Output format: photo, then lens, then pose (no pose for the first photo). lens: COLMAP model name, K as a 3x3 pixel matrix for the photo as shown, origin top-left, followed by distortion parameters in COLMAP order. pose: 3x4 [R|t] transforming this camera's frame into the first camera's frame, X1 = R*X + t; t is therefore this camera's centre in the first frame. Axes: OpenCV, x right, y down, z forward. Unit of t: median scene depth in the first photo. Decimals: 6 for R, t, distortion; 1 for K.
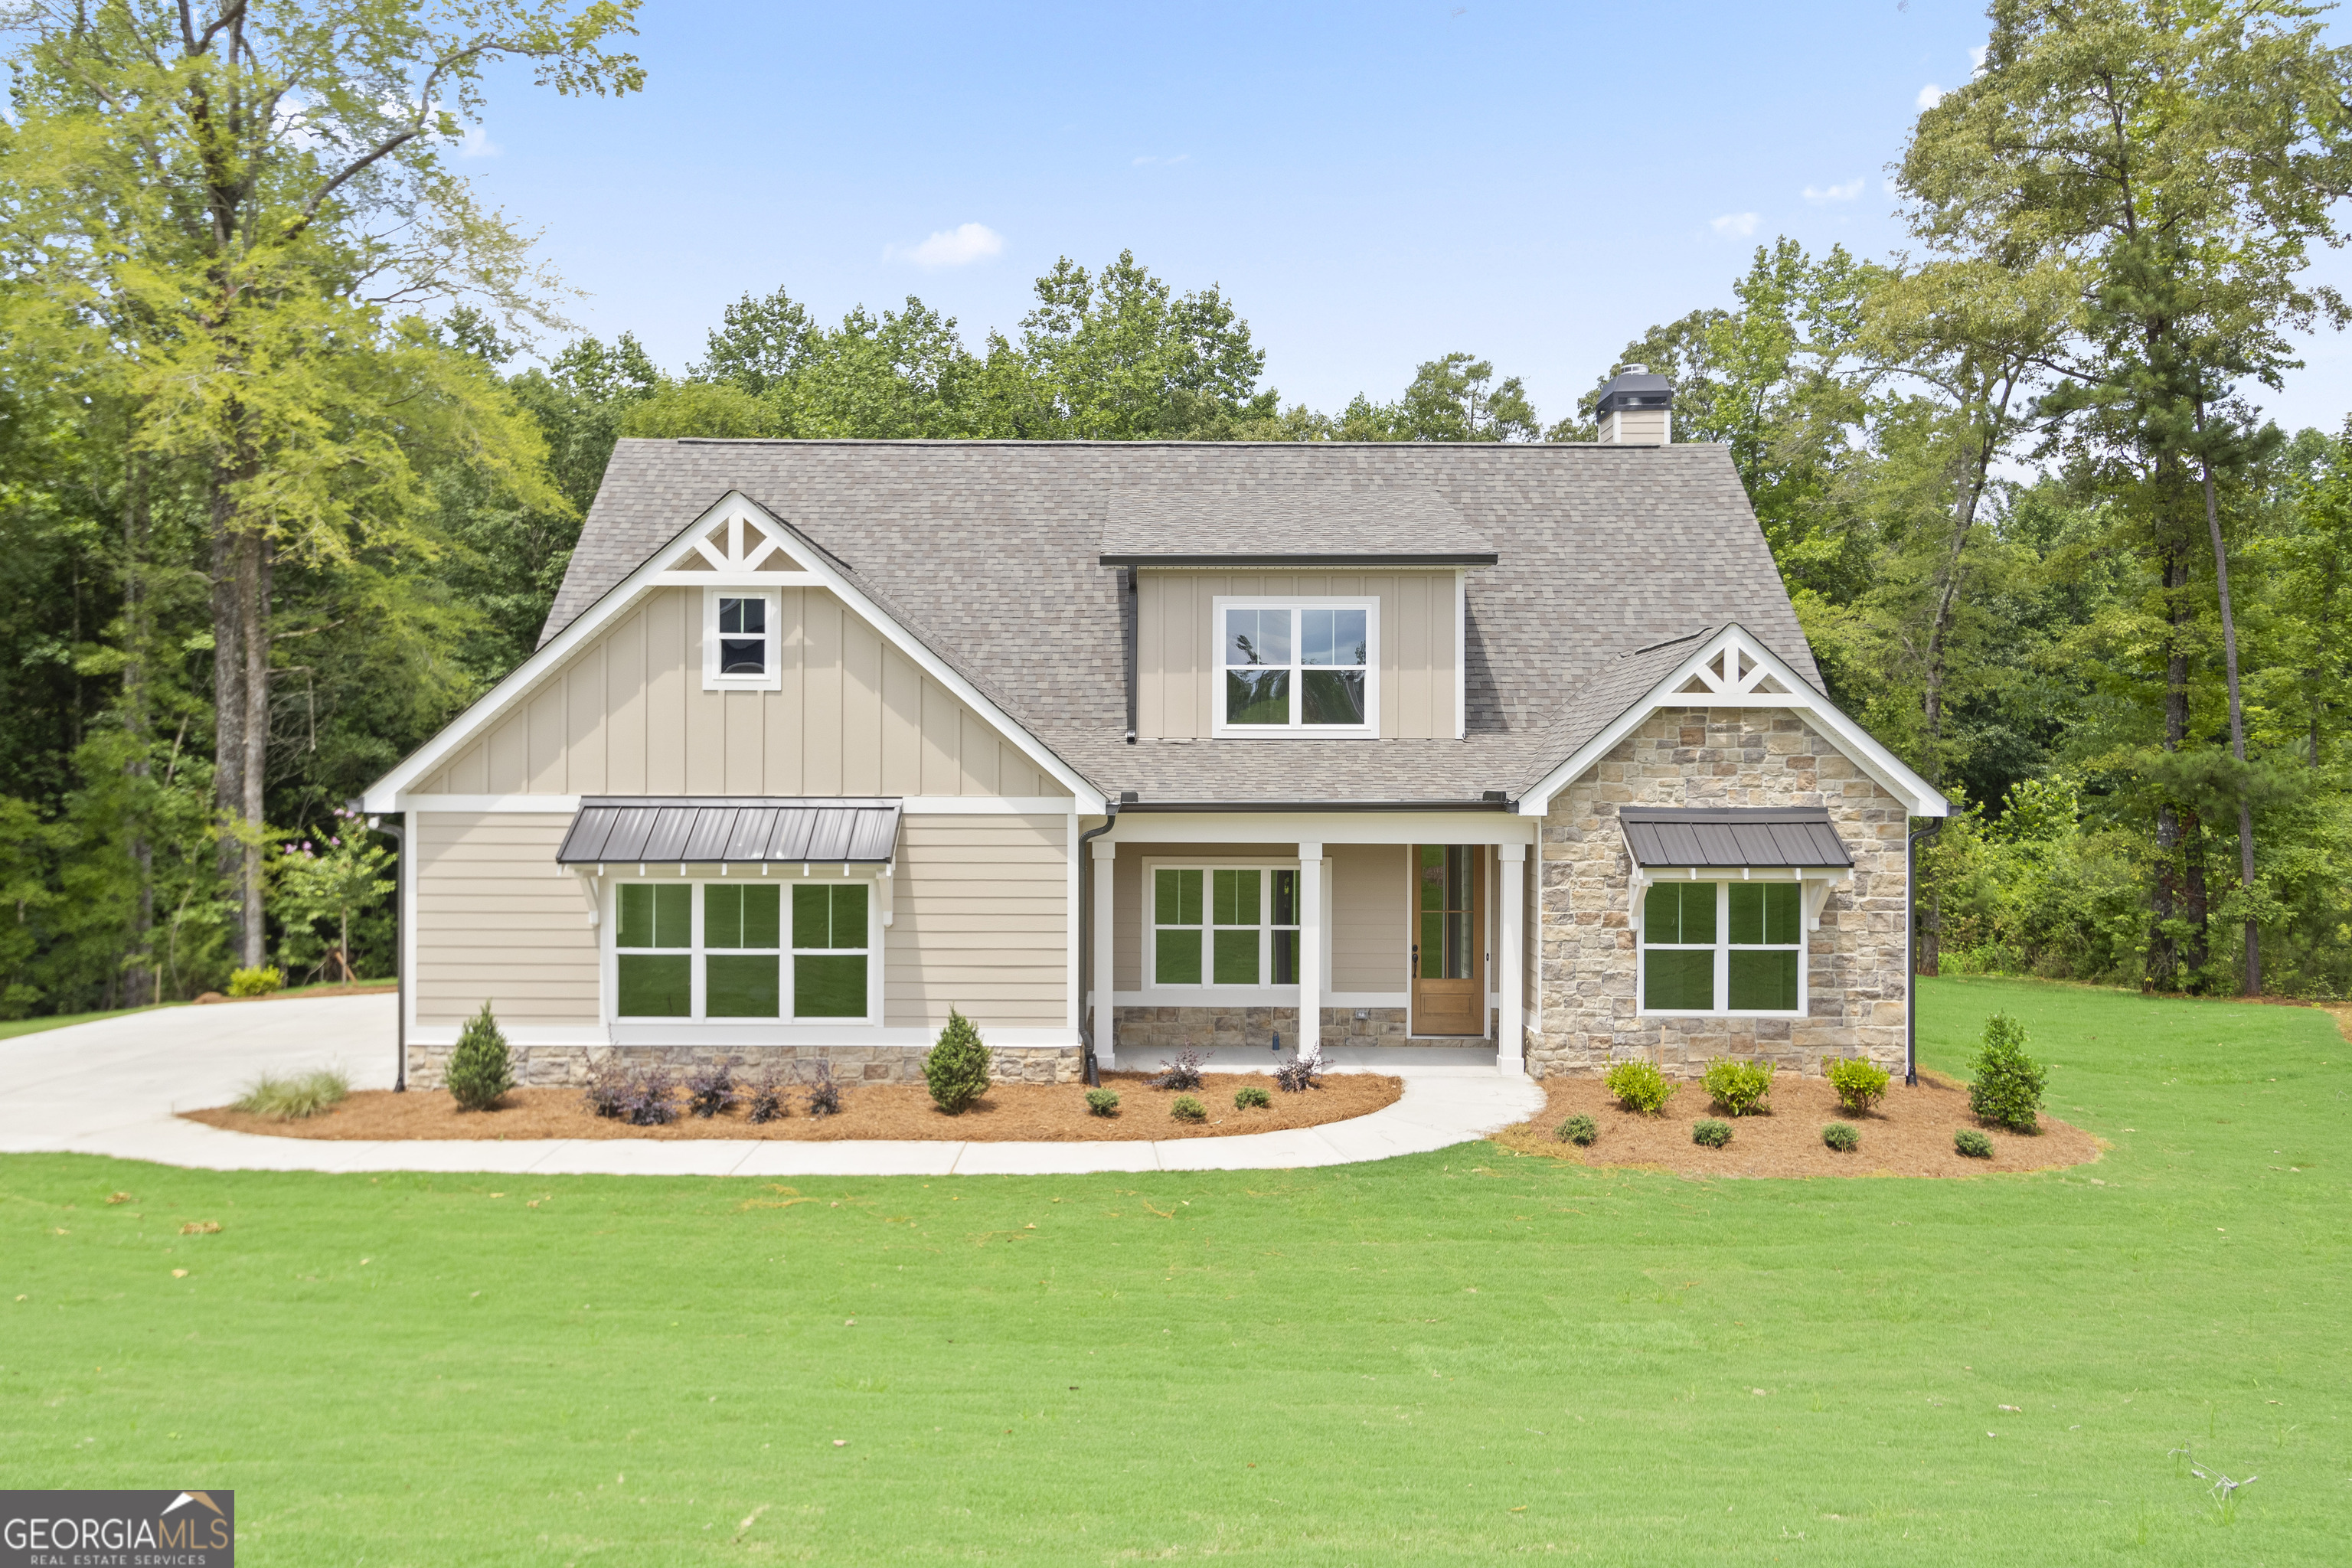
lens RADIAL K [[1744.5, 0, 1176.0], [0, 1744.5, 784.0], [0, 0, 1]] dist [0.009863, 0.001232]
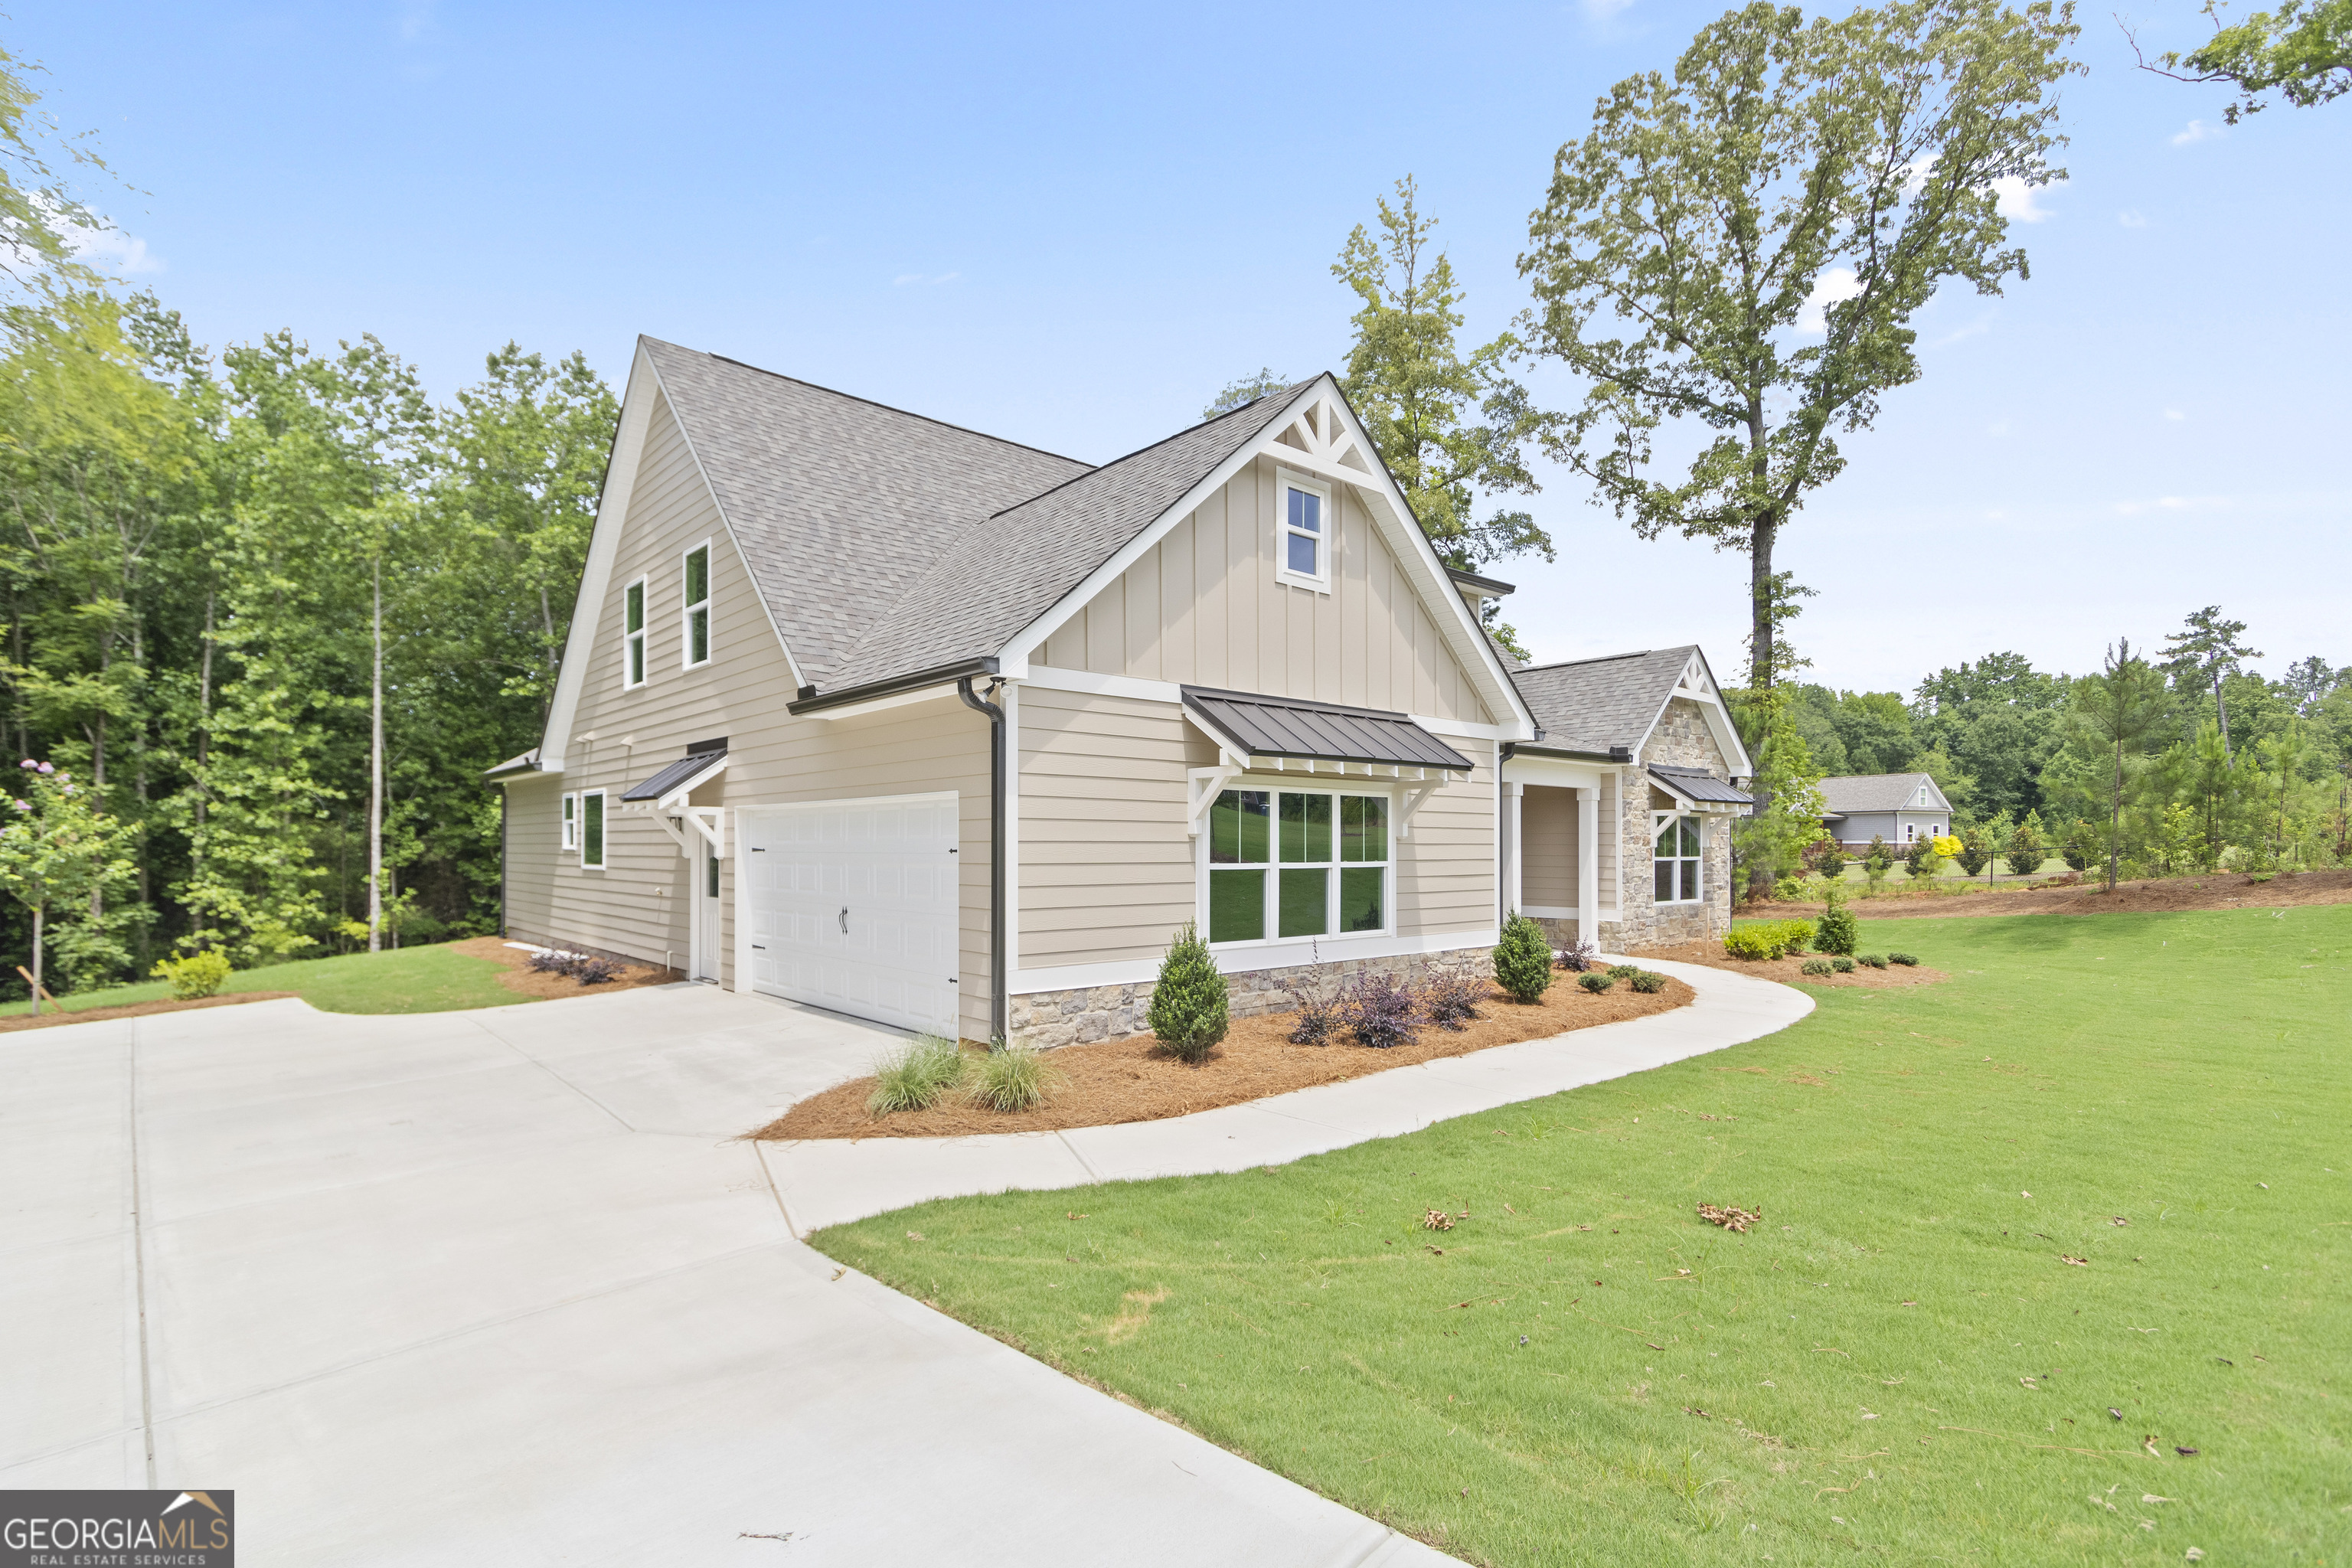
lens RADIAL K [[1111.1, 0, 1175.1], [0, 1111.1, 817.4], [0, 0, 1]] dist [0.000335, 0.000105]
pose [[0.756786, 0.013777, 0.653517, -0.650033], [0.000332, 0.999770, -0.021461, 0.077820], [-0.653662, 0.016458, 0.756607, 0.555232]]
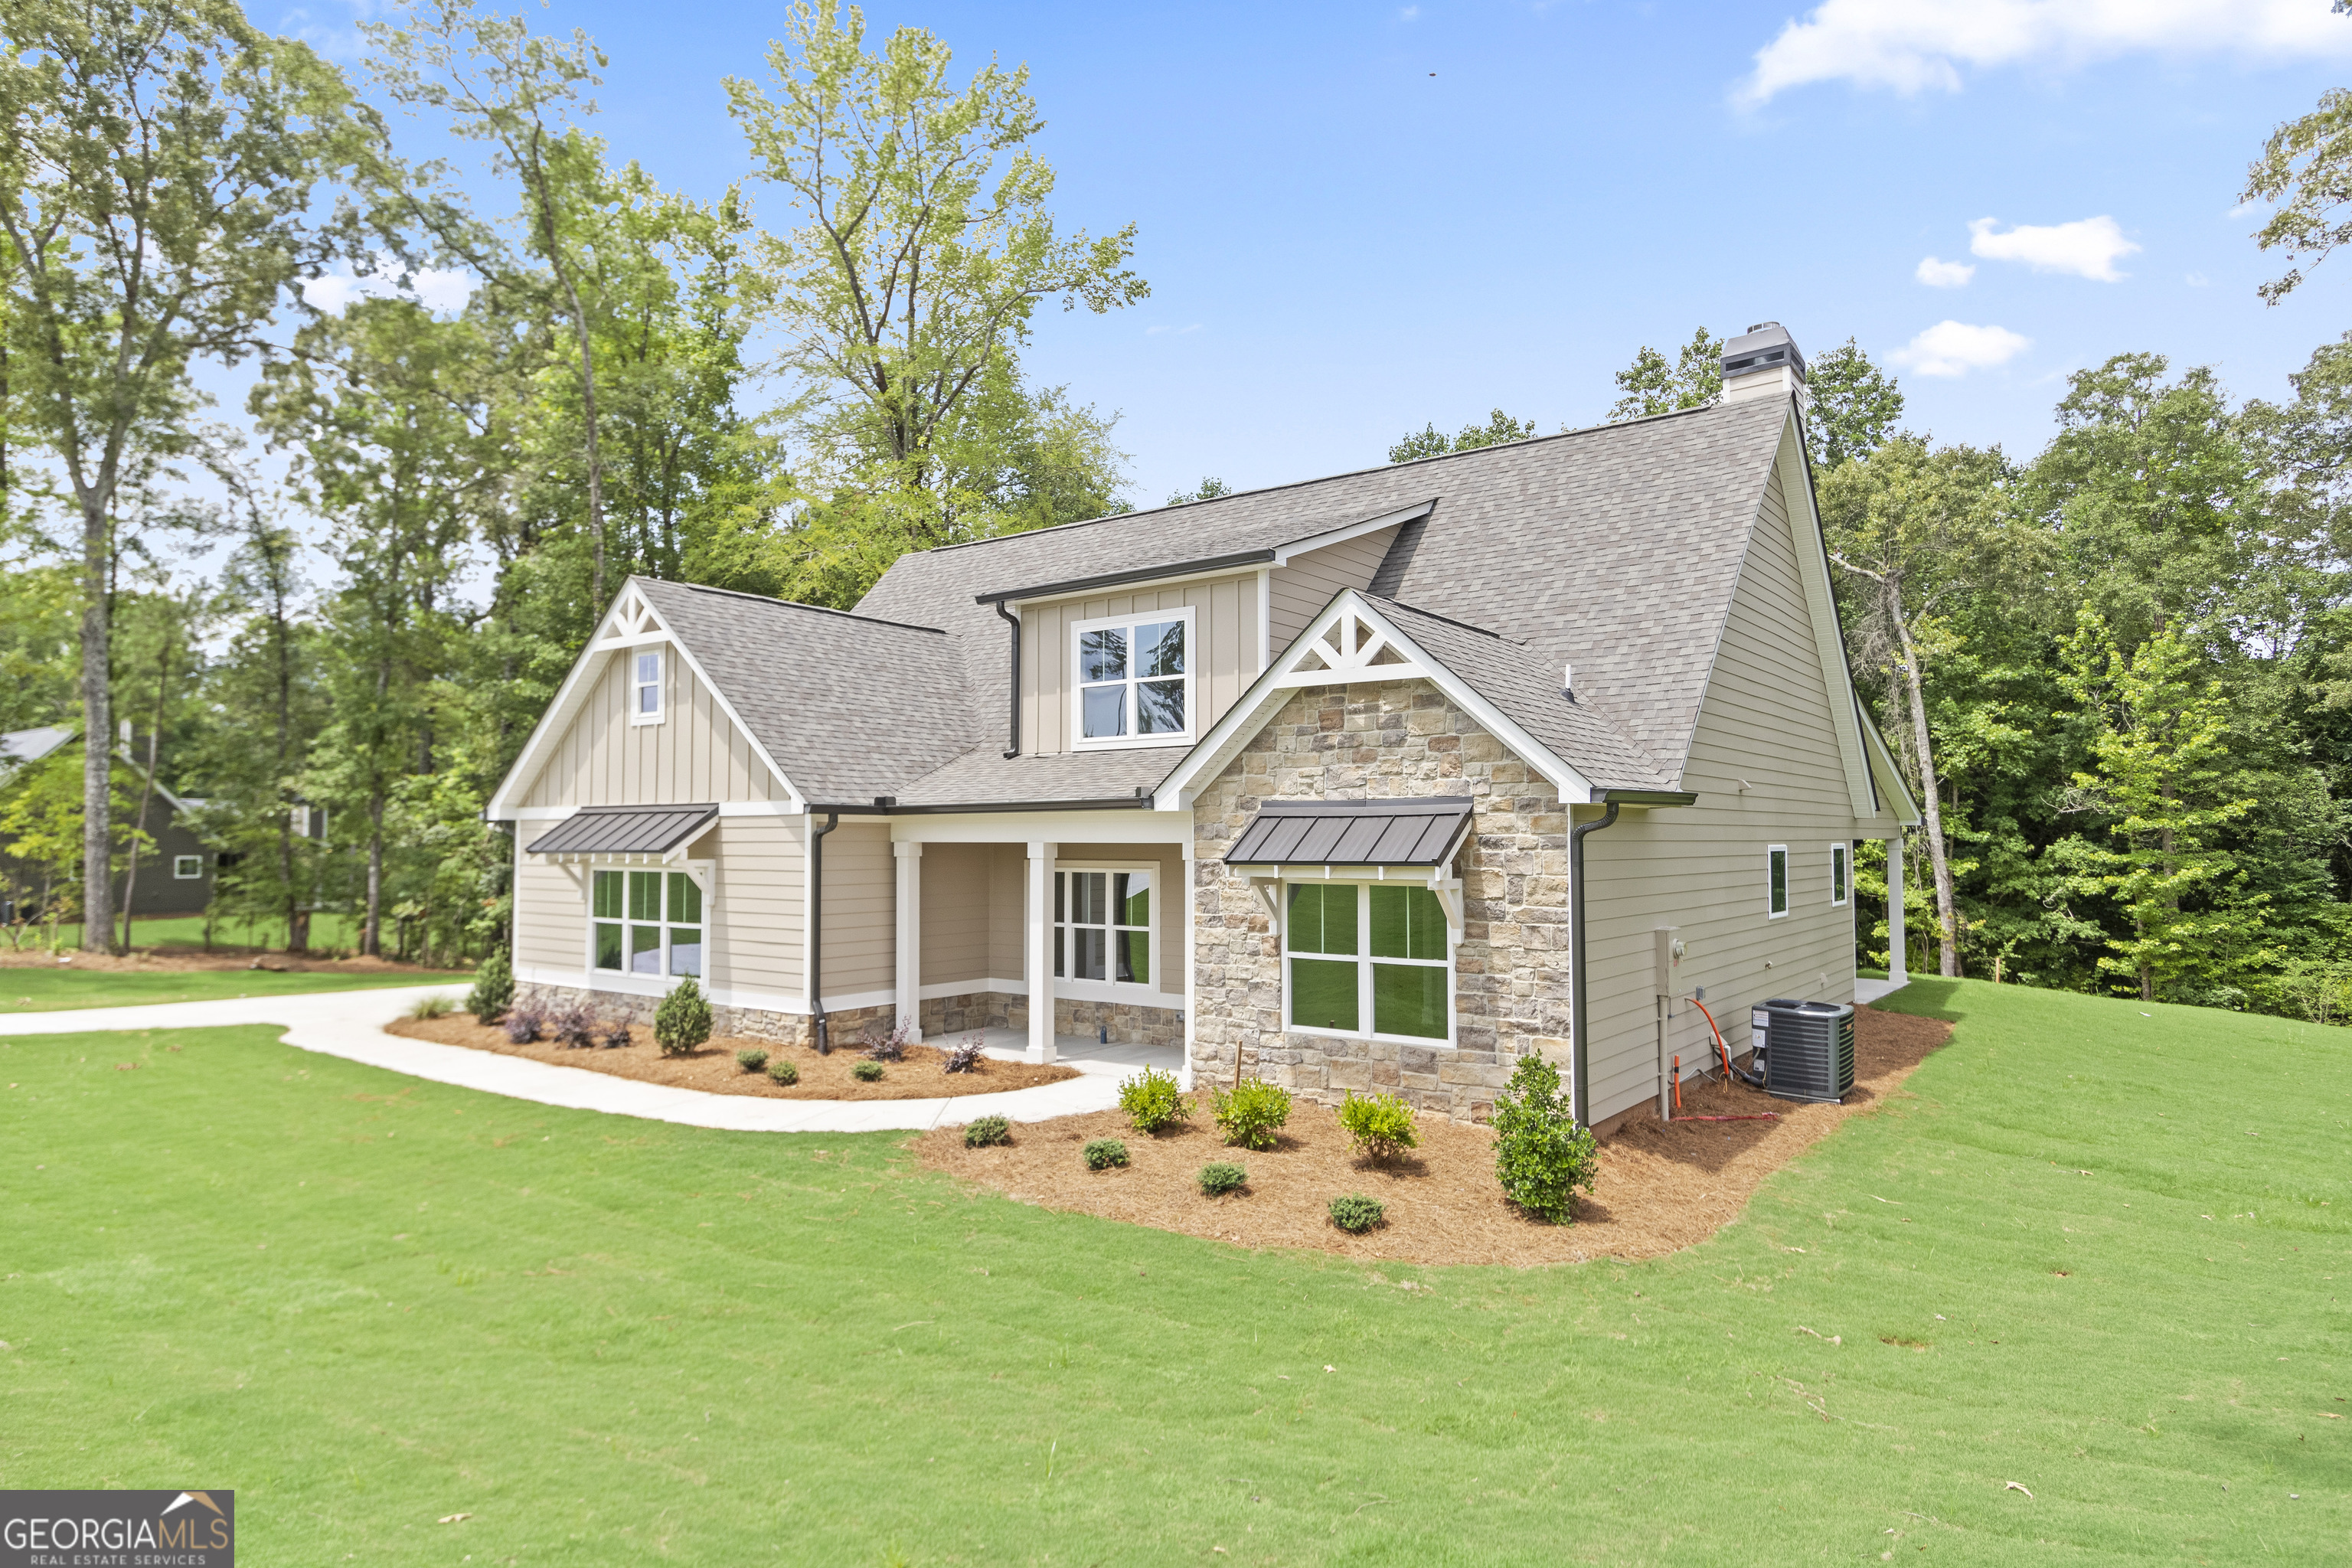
lens RADIAL K [[1386.0, 0, 1176.0], [0, 1386.0, 784.0], [0, 0, 1]] dist [0.007213, 0.001424]
pose [[0.787538, -0.029712, -0.615549, 0.667970], [0.001364, 0.998919, -0.046471, 0.038026], [0.616264, 0.035758, 0.786727, 0.395206]]
